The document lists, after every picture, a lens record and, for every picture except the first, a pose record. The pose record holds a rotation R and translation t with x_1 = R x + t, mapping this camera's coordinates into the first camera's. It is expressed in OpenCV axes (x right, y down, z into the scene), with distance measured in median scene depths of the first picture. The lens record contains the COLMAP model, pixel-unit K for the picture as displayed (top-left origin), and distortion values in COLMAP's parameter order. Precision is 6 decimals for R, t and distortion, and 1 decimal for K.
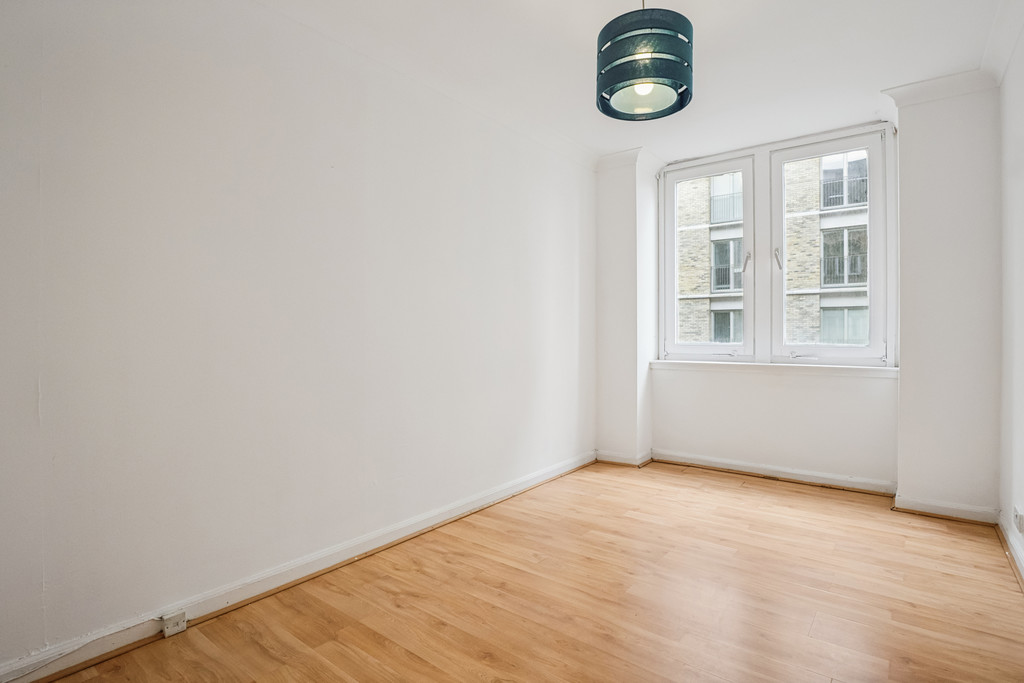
lens RADIAL K [[494.2, 0, 533.9], [0, 494.2, 331.8], [0, 0, 1]] dist [-0.039447, 0.012031]
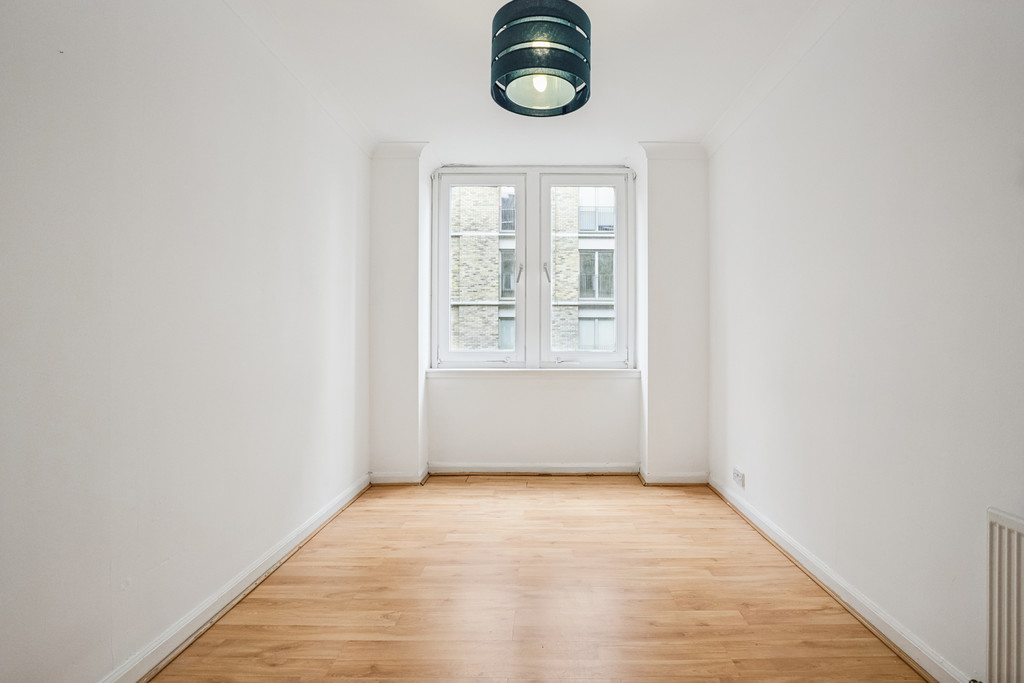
lens RADIAL K [[494.2, 0, 533.9], [0, 494.2, 331.8], [0, 0, 1]] dist [-0.039447, 0.012031]
pose [[0.805684, 0.011478, 0.592234, -0.208724], [-0.003893, 0.999893, -0.014083, -0.001256], [-0.592333, 0.009041, 0.805643, 0.153553]]
